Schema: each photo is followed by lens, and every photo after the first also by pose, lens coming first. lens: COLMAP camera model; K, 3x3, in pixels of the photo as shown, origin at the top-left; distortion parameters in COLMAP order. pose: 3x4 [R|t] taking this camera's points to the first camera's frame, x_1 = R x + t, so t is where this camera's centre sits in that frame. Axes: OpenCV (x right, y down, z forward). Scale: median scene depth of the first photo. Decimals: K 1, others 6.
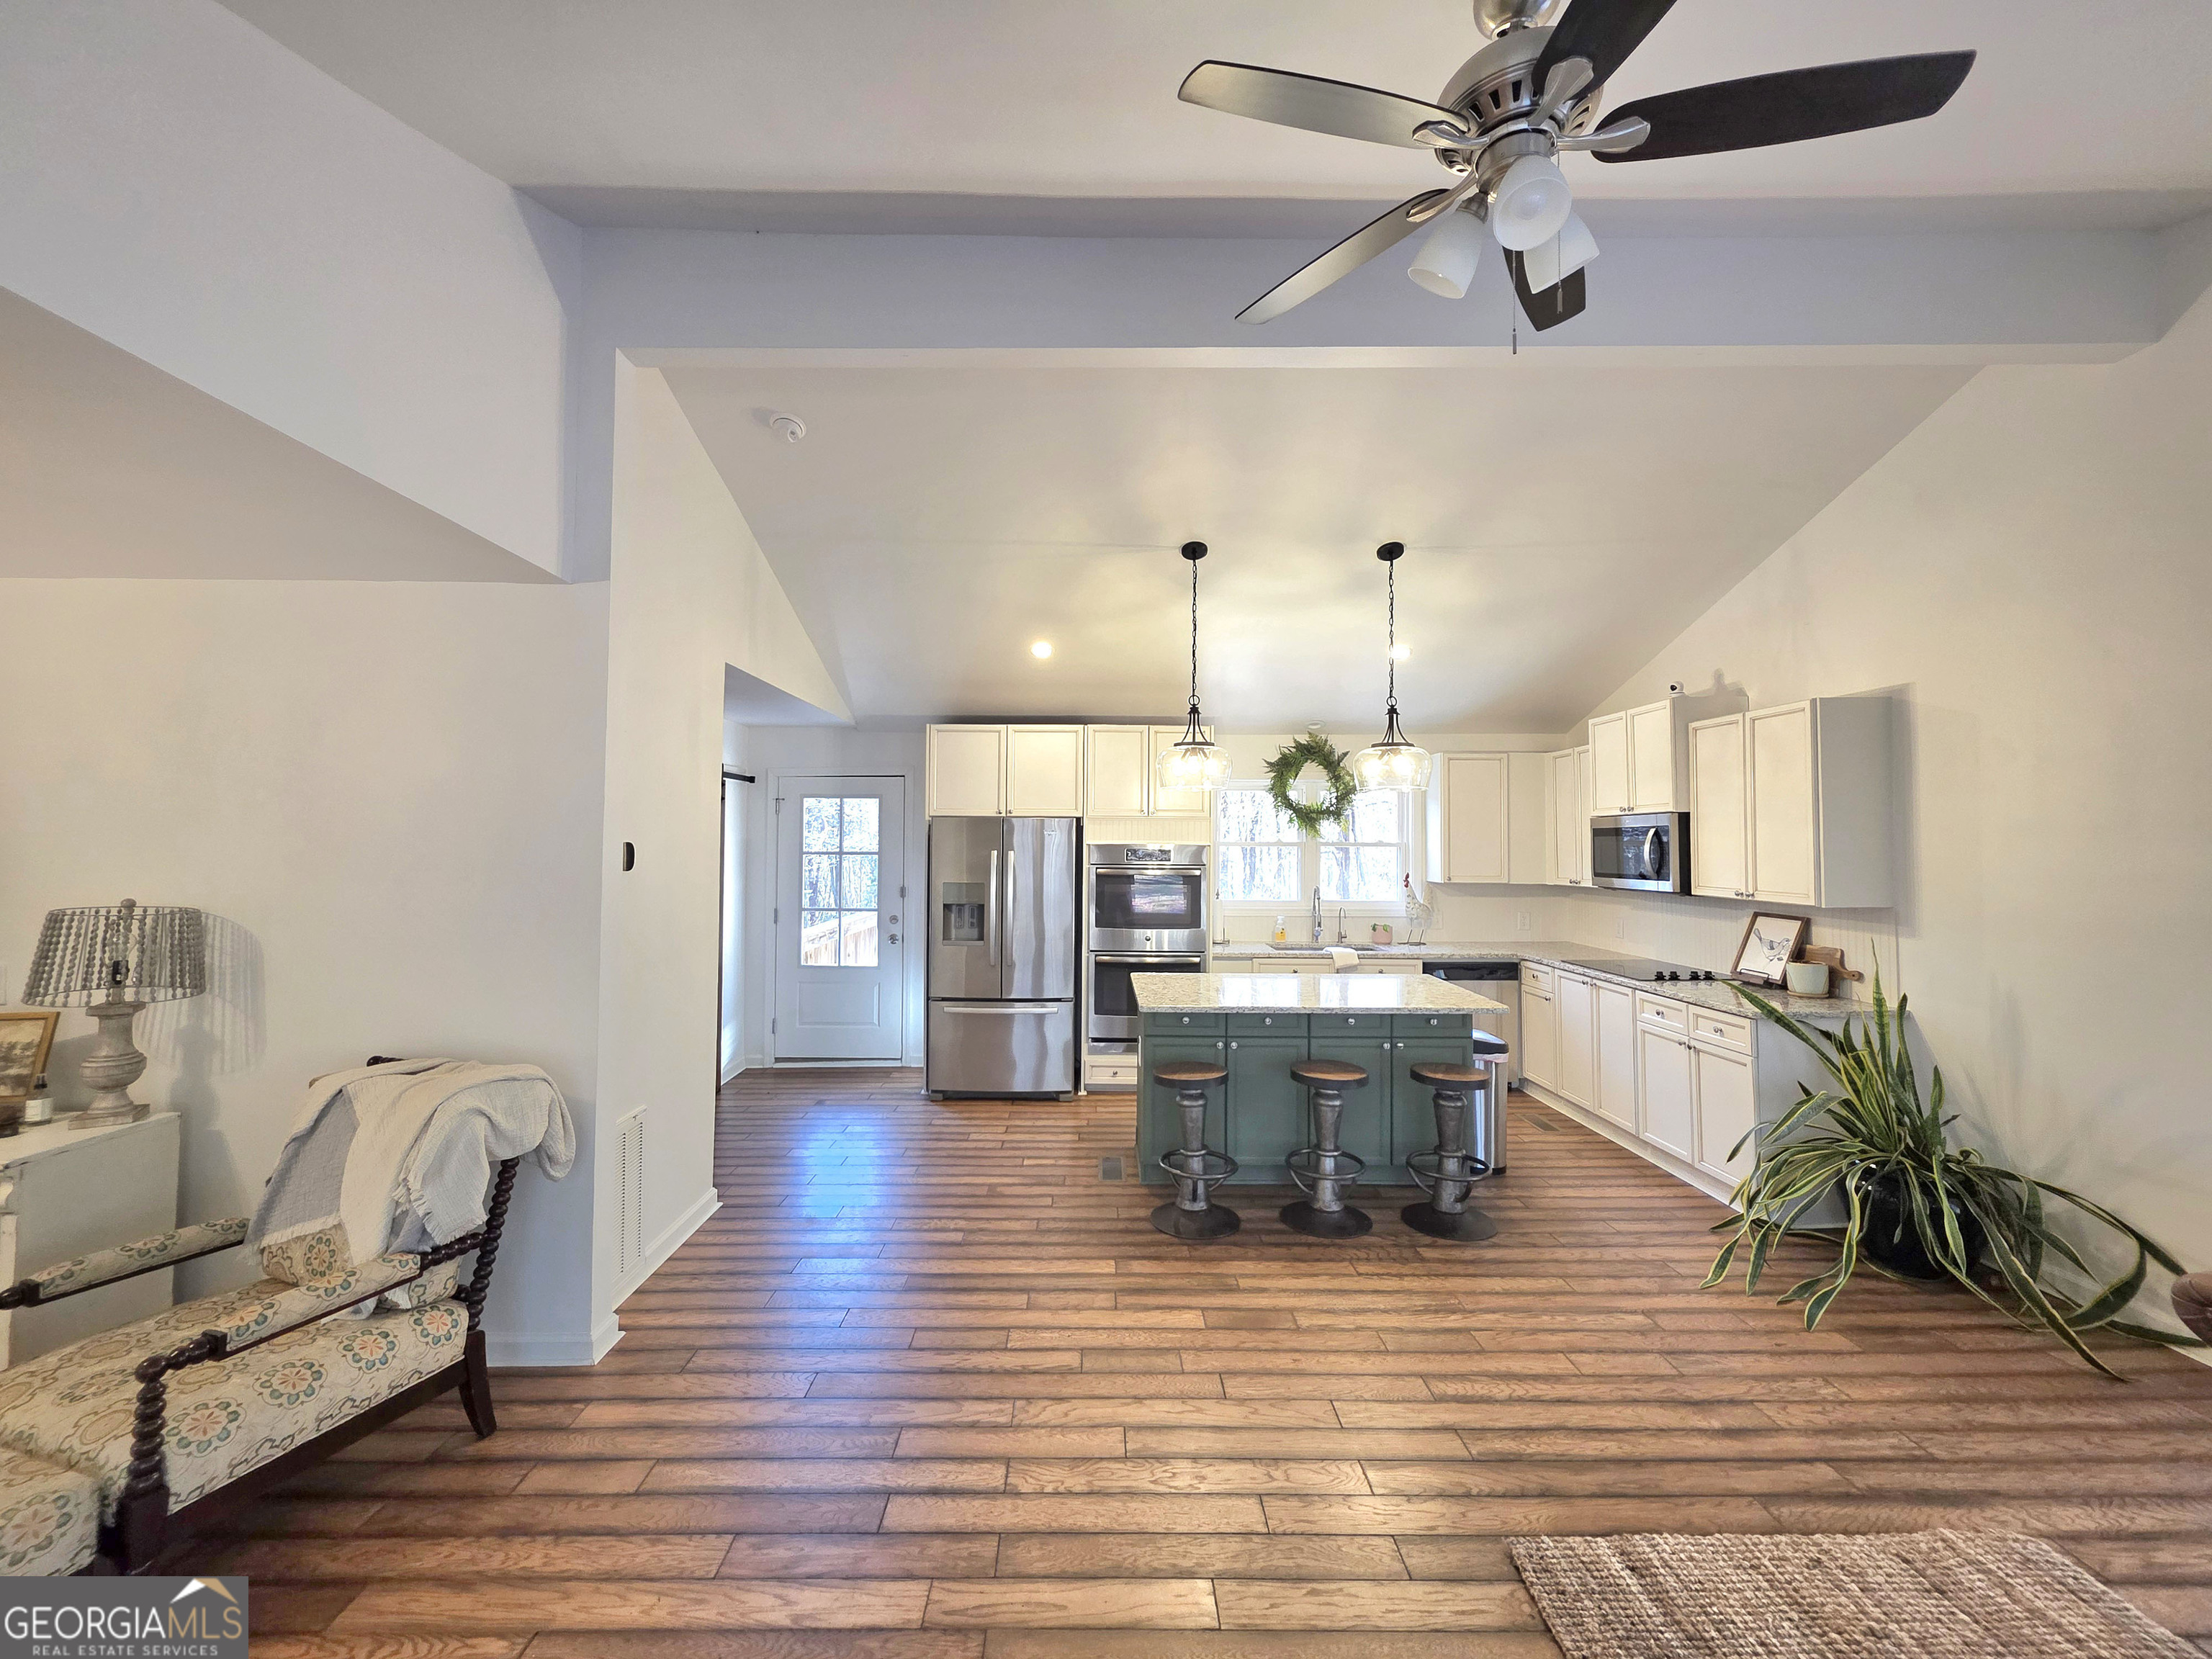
lens RADIAL K [[887.2, 0, 1094.3], [0, 887.2, 821.9], [0, 0, 1]] dist [-0.002503, 0.001076]
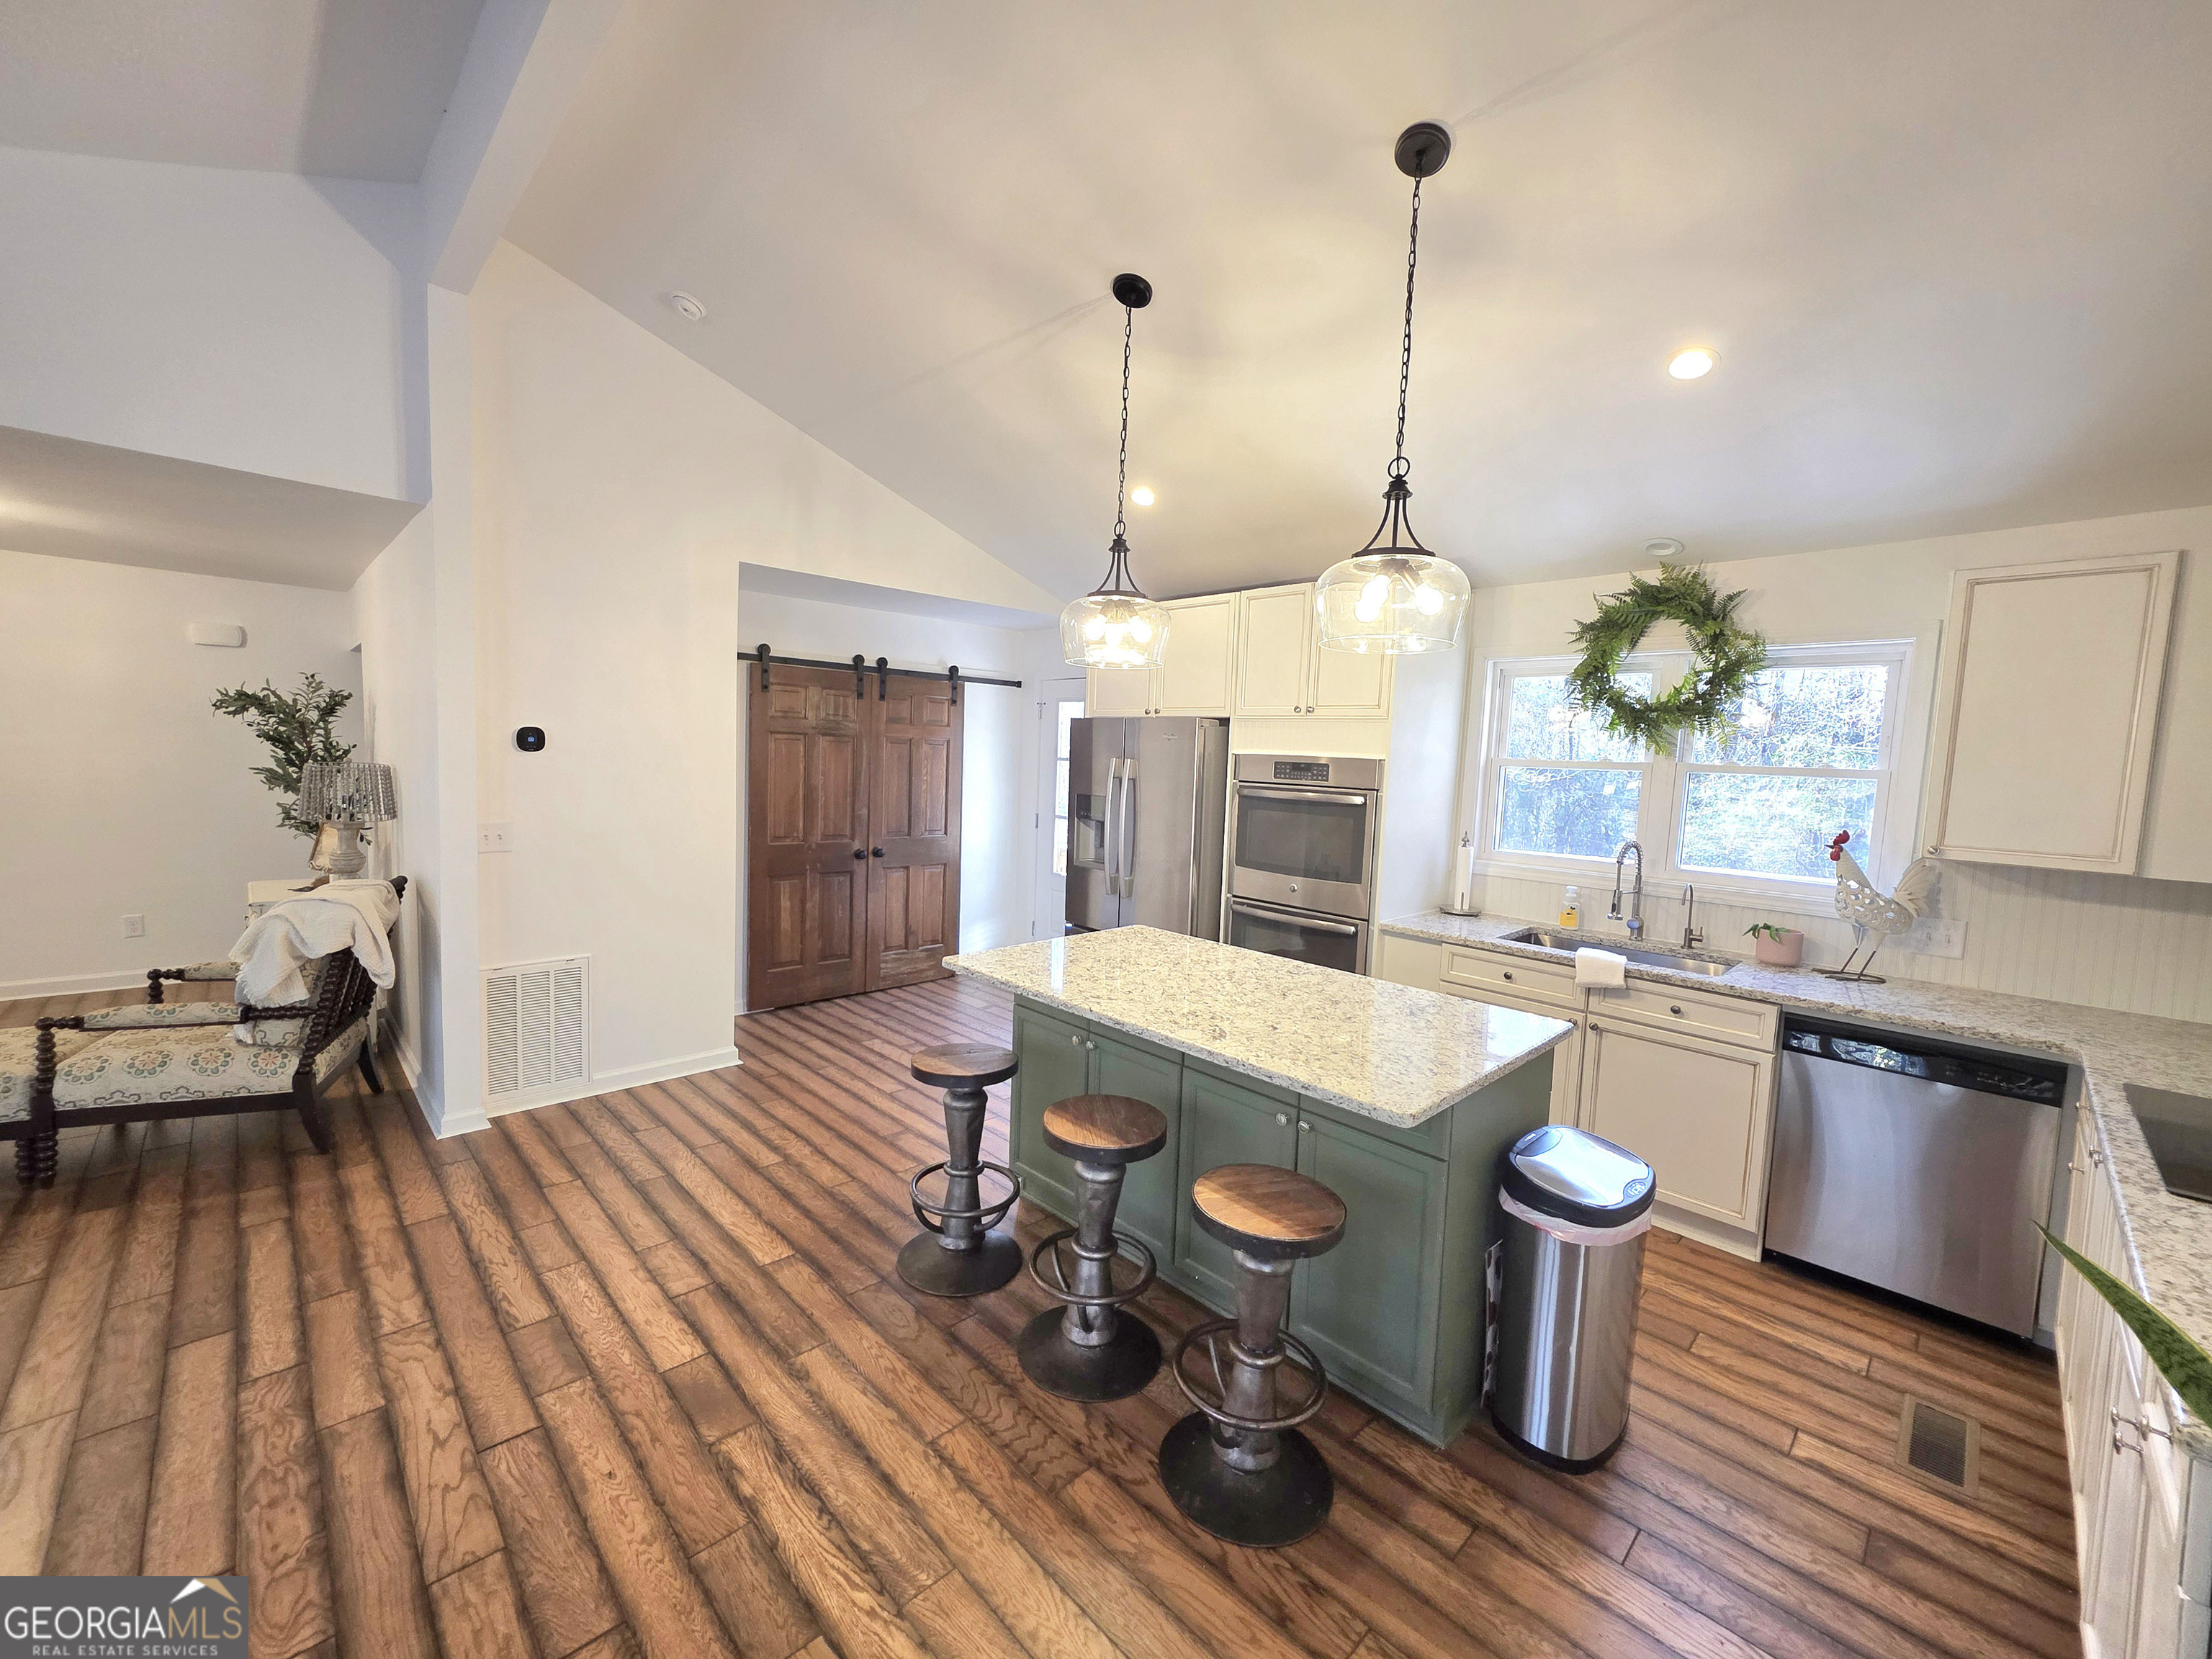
lens RADIAL K [[887.2, 0, 1093.5], [0, 887.2, 827.5], [0, 0, 1]] dist [-0.002503, 0.001076]
pose [[0.690620, 0.081805, -0.718576, 0.586909], [-0.016164, 0.995080, 0.097748, 0.020465], [0.723037, -0.055892, 0.688544, 0.514942]]
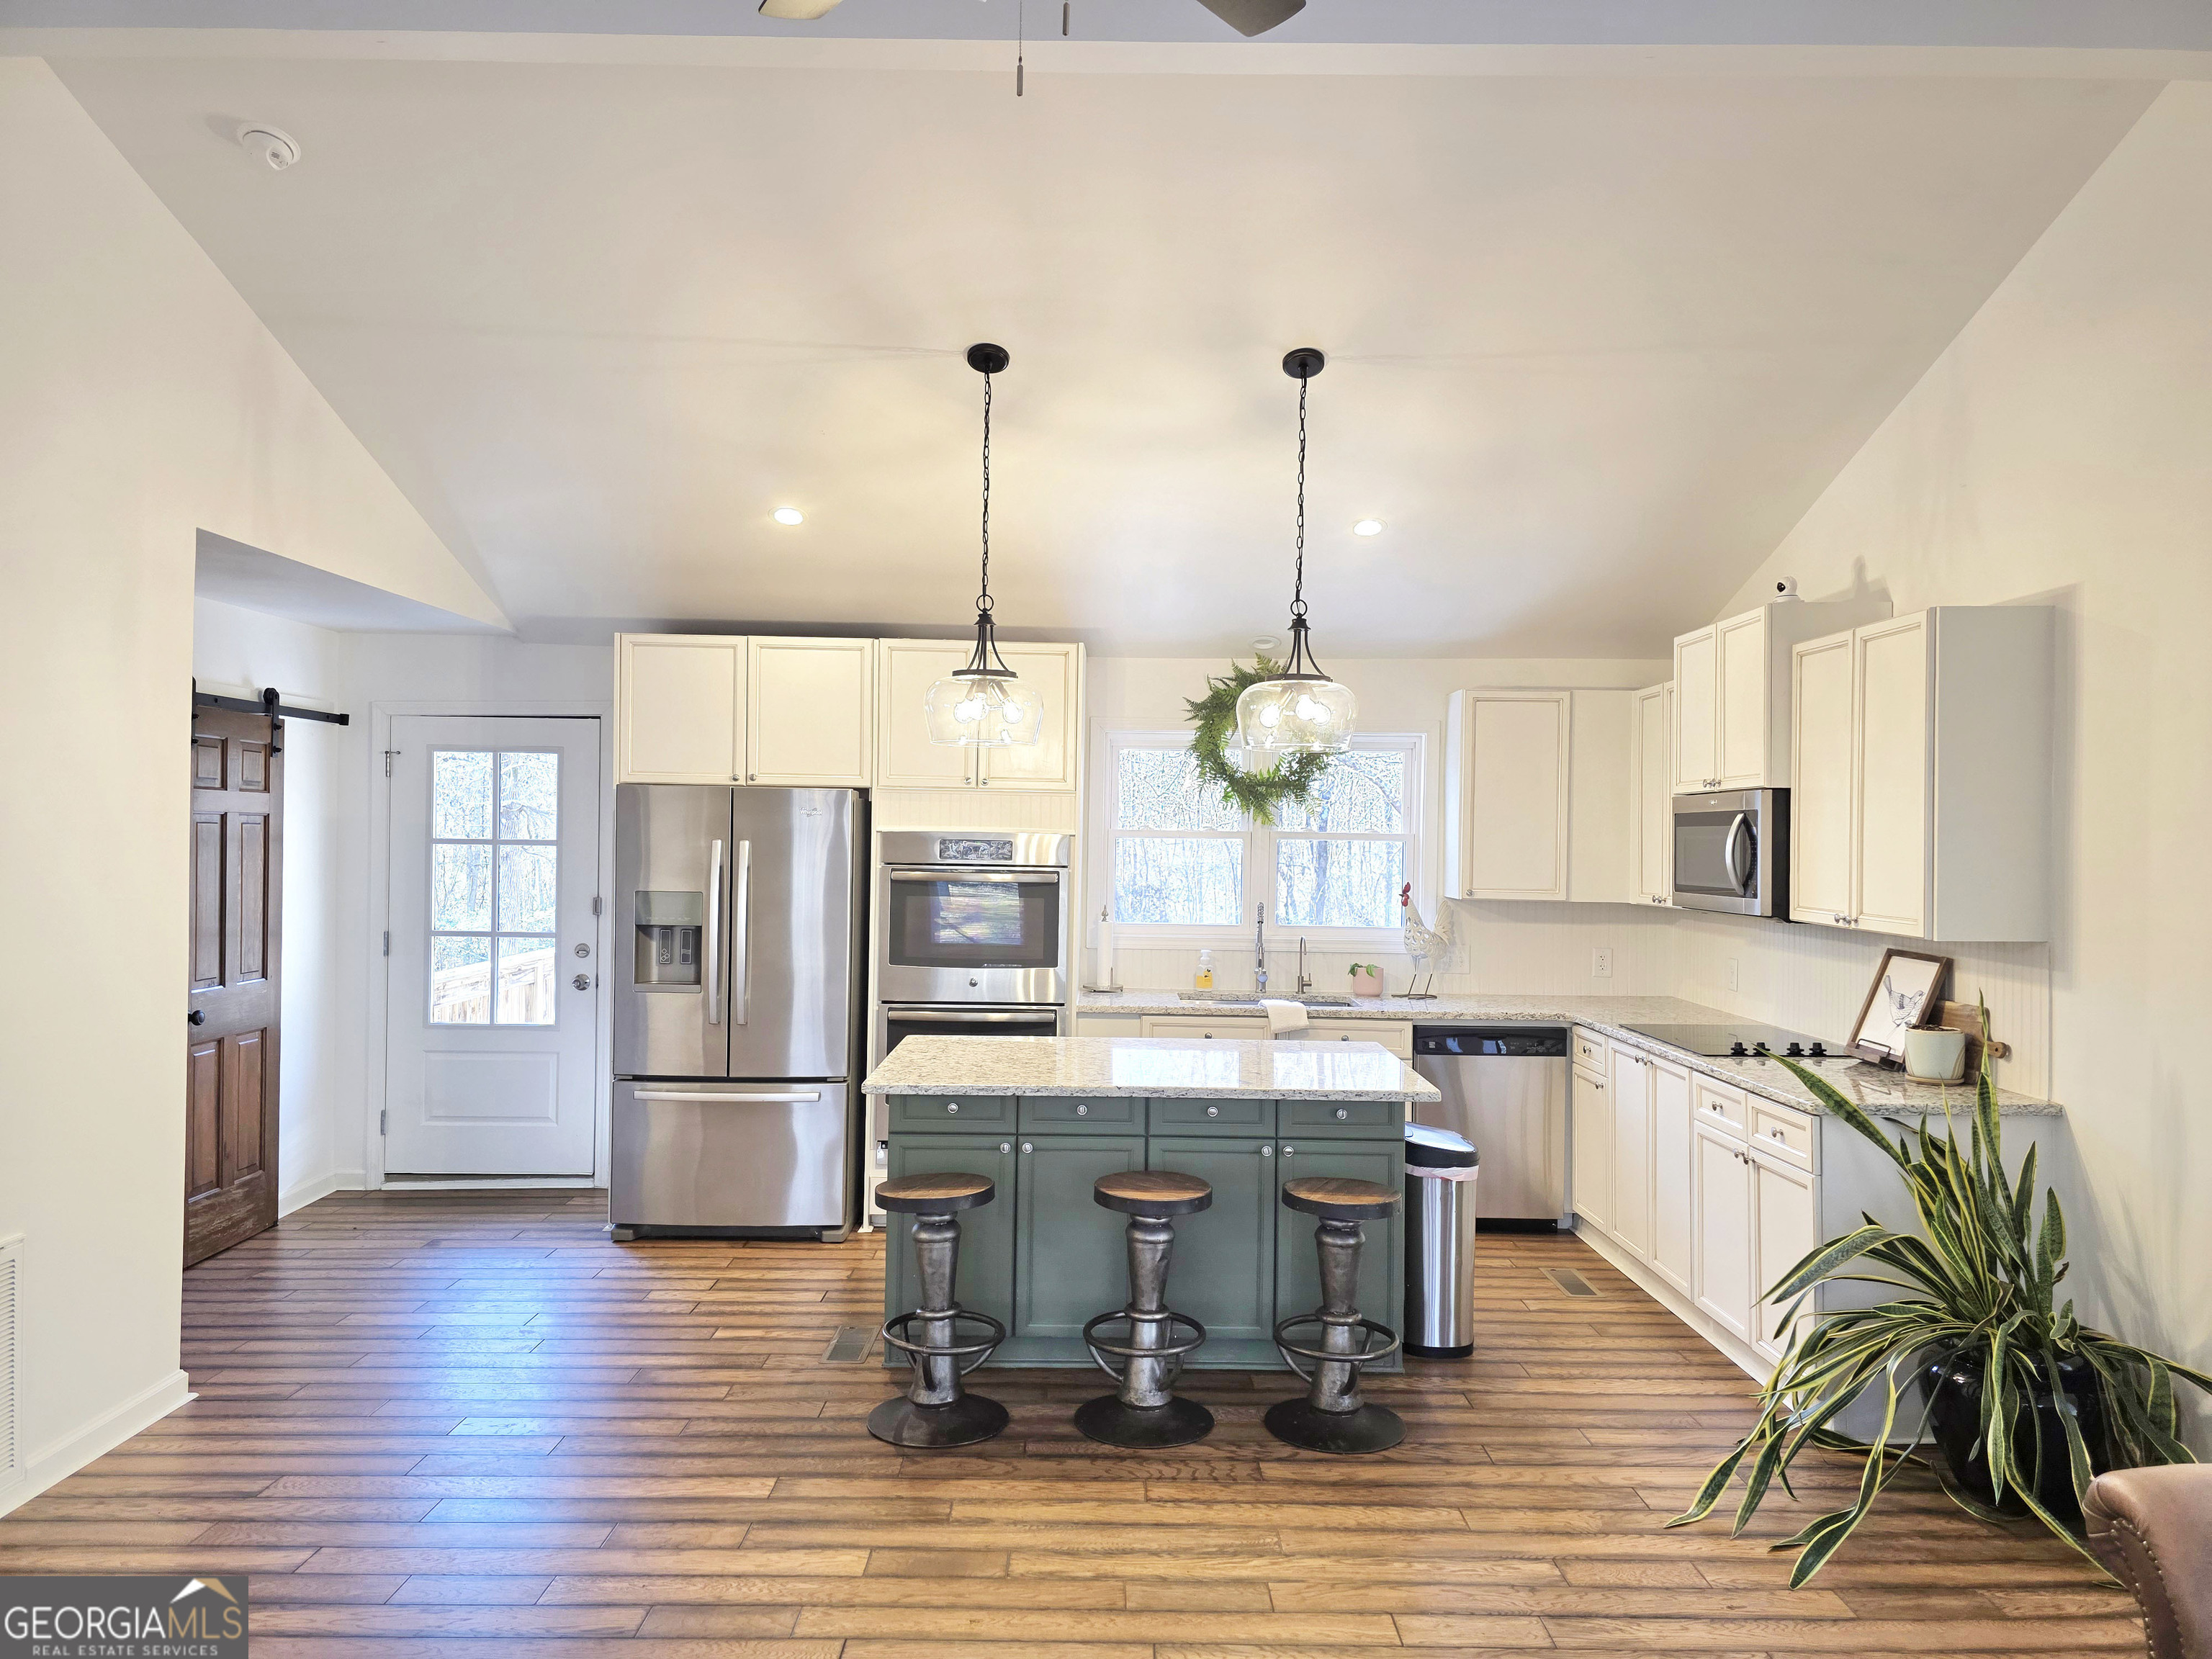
lens RADIAL K [[1484.0, 0, 1118.1], [0, 1484.0, 845.2], [0, 0, 1]] dist [0.054827, -0.047124]
pose [[0.999920, 0.010002, 0.007713, 0.198753], [-0.010238, 0.999461, 0.031175, 0.001062], [-0.007397, -0.031252, 0.999484, -0.053732]]
